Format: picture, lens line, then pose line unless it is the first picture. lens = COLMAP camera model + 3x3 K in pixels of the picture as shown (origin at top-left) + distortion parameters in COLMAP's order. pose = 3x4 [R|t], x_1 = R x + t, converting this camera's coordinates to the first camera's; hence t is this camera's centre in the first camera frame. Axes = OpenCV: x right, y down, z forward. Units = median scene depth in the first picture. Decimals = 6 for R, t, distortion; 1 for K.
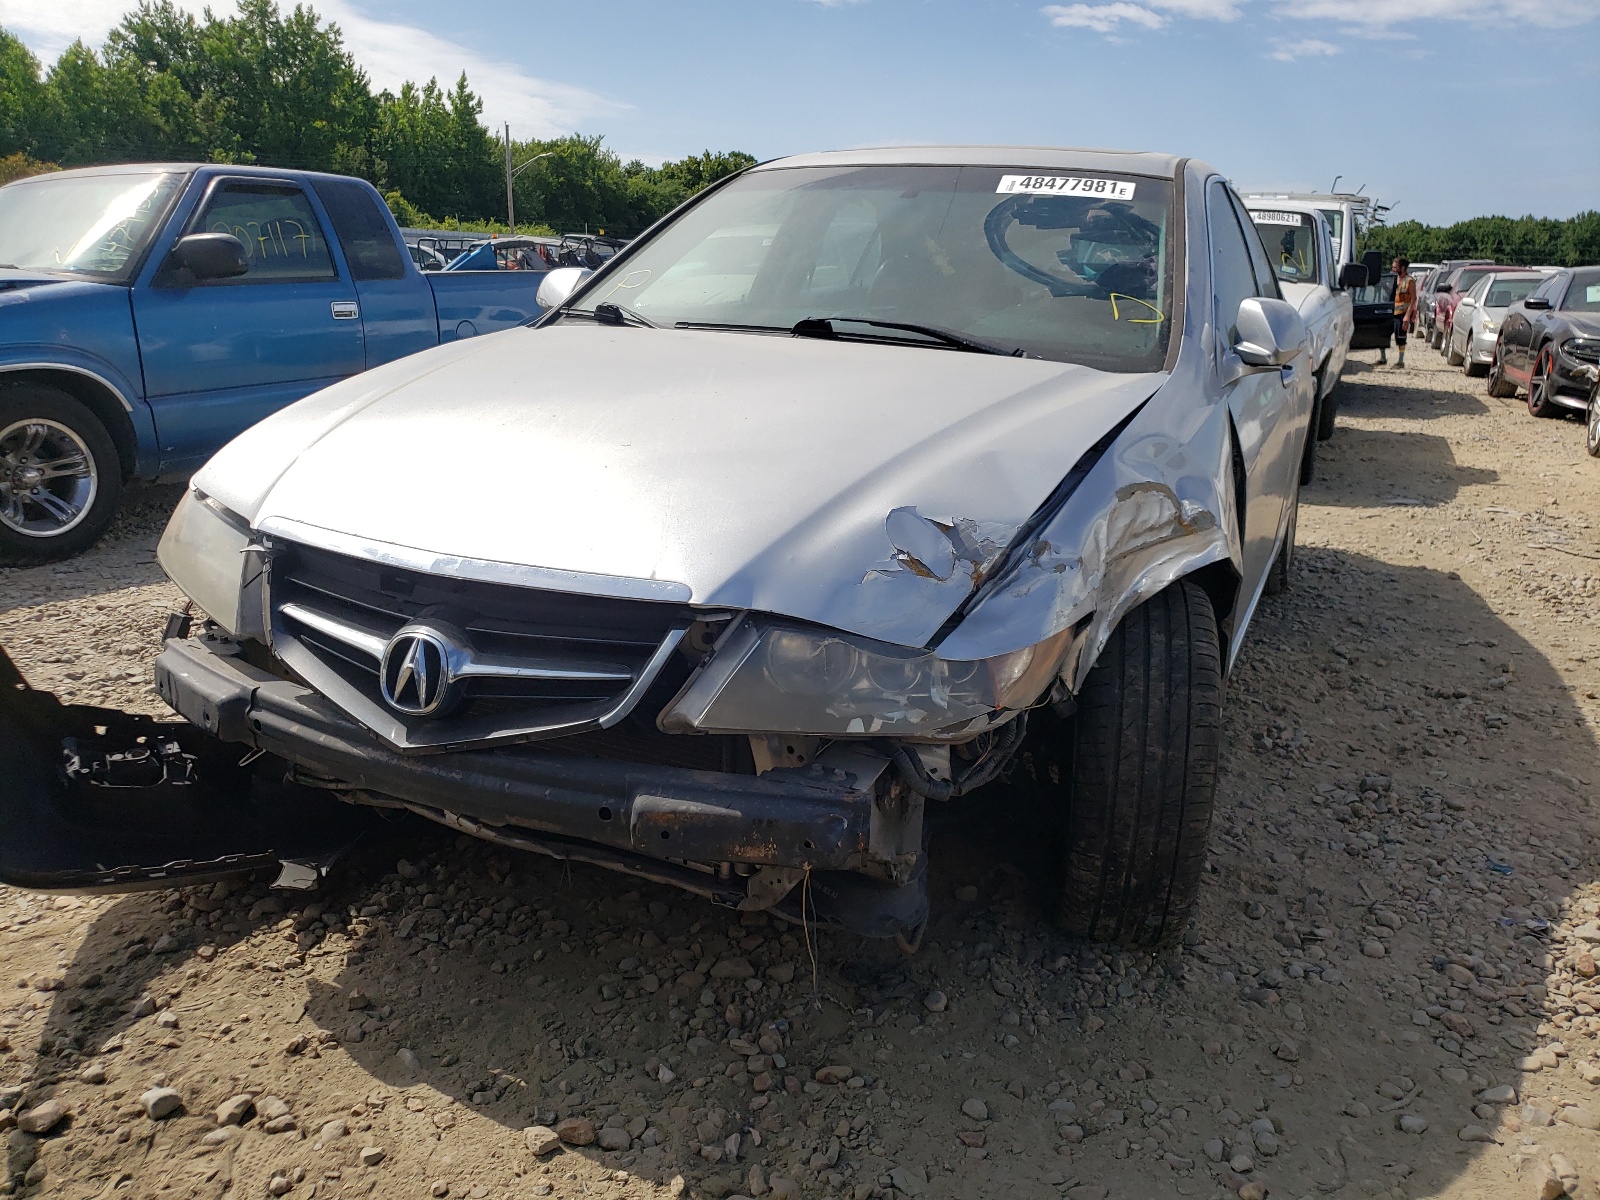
lens RADIAL K [[1203.0, 0, 800.0], [0, 1203.0, 600.0], [0, 0, 1]] dist [0.000803, 0.012707]
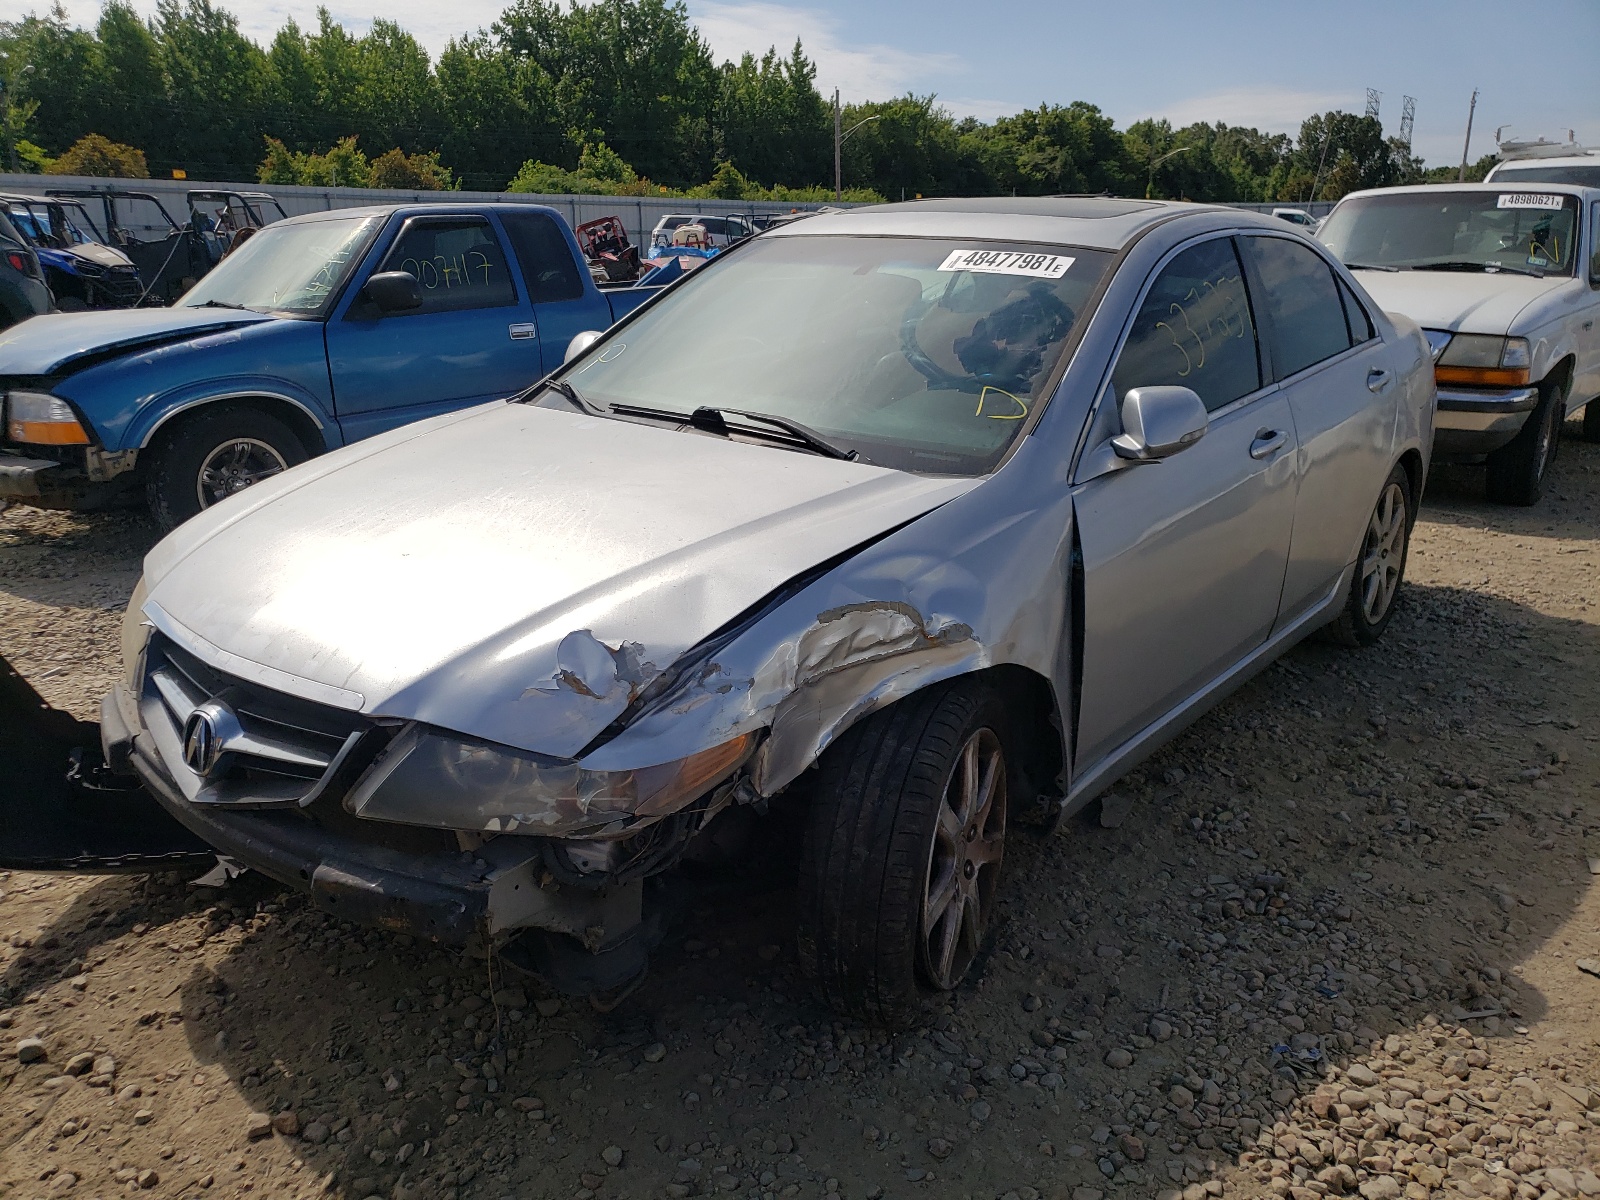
lens RADIAL K [[1201.0, 0, 800.0], [0, 1201.0, 600.0], [0, 0, 1]] dist [0.017356, 0.000135]
pose [[0.966502, 0.052211, -0.251292, 0.509226], [-0.044503, 0.998351, 0.036266, -0.139004], [0.252771, -0.023868, 0.967232, -0.052698]]
